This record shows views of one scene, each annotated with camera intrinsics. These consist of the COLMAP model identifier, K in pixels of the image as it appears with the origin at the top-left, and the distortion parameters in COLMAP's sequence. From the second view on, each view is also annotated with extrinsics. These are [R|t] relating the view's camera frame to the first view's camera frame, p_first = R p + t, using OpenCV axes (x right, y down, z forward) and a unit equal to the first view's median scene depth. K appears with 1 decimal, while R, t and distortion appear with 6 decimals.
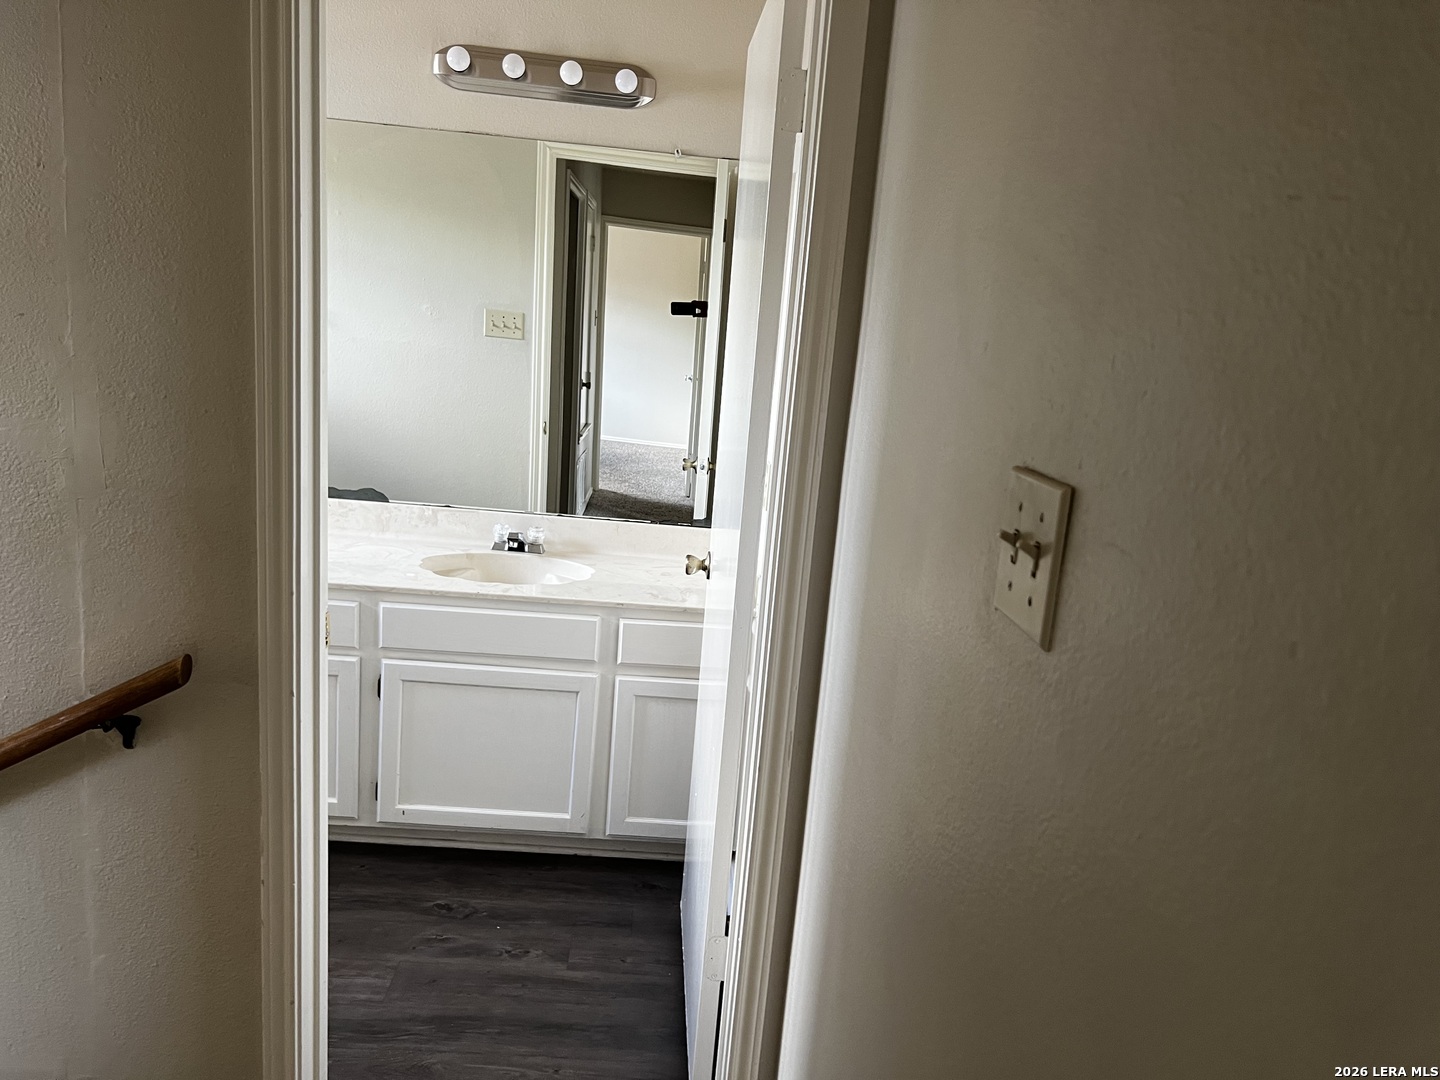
lens RADIAL K [[1078.6, 0, 721.1], [0, 1078.6, 551.6], [0, 0, 1]] dist [0.062116, -0.066828]
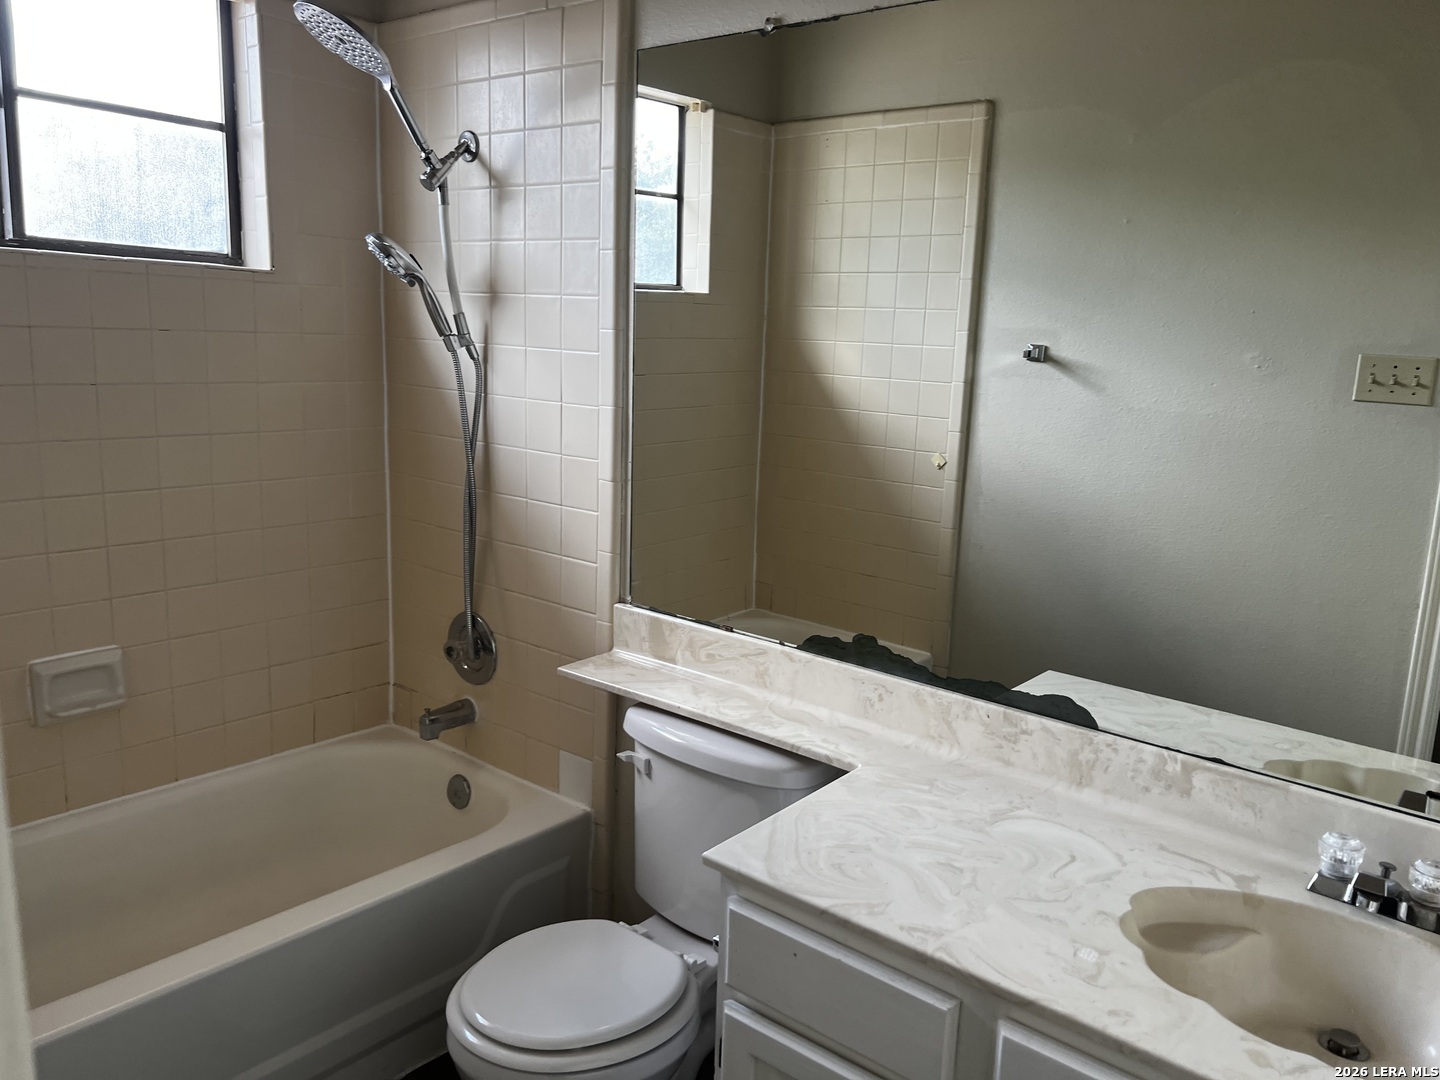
lens RADIAL K [[1078.6, 0, 721.1], [0, 1078.6, 551.6], [0, 0, 1]] dist [0.062116, -0.066828]
pose [[0.739726, 0.077609, -0.668418, -0.102120], [-0.116501, 0.993097, -0.013623, -0.101881], [0.662747, 0.087948, 0.743661, 0.496611]]
